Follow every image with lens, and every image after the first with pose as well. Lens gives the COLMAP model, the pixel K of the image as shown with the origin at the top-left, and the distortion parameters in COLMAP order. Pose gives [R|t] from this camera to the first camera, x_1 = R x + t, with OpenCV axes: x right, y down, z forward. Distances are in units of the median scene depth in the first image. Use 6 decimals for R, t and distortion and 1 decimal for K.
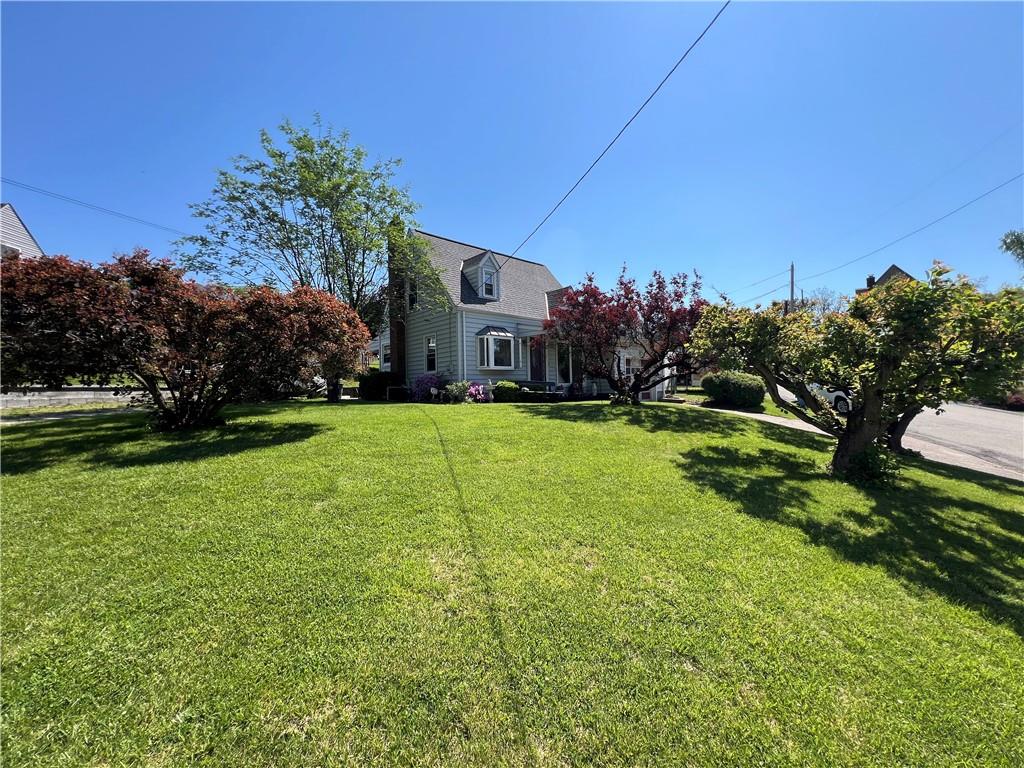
lens RADIAL K [[409.3, 0, 512.0], [0, 409.3, 384.0], [0, 0, 1]] dist [0.001177, -0.000005]
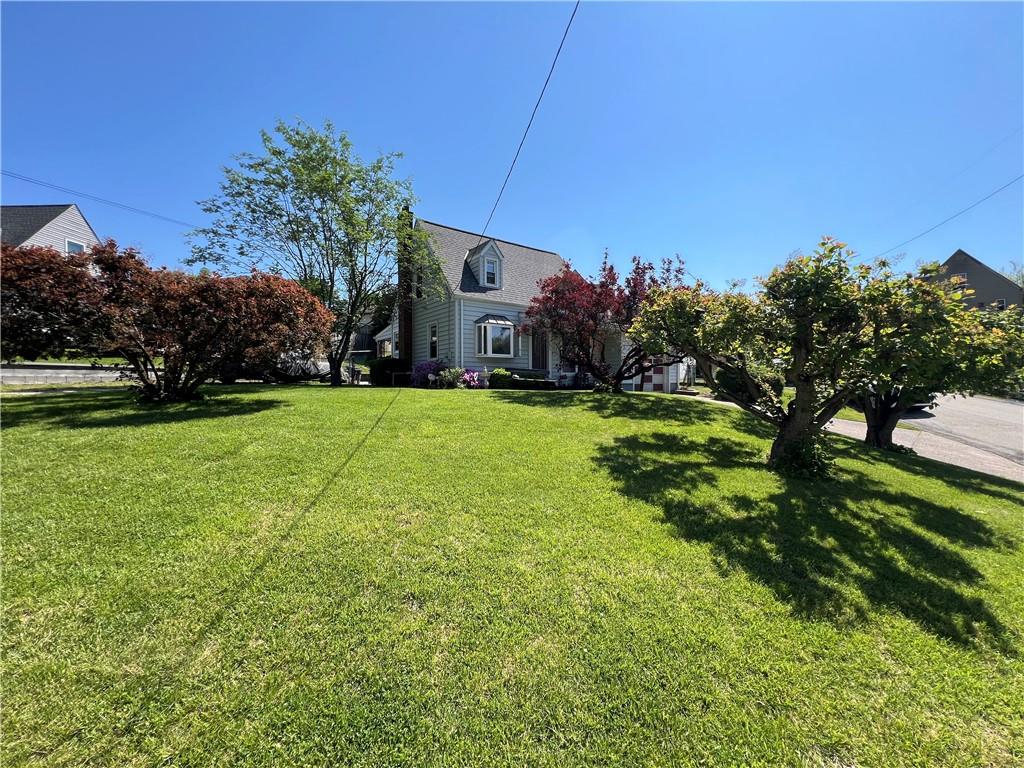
lens RADIAL K [[409.3, 0, 512.0], [0, 409.3, 384.0], [0, 0, 1]] dist [0.001177, -0.000005]
pose [[0.994772, 0.018905, -0.100356, 0.129494], [-0.016904, 0.999642, 0.020754, 0.010899], [0.100713, -0.018949, 0.994735, -0.008030]]
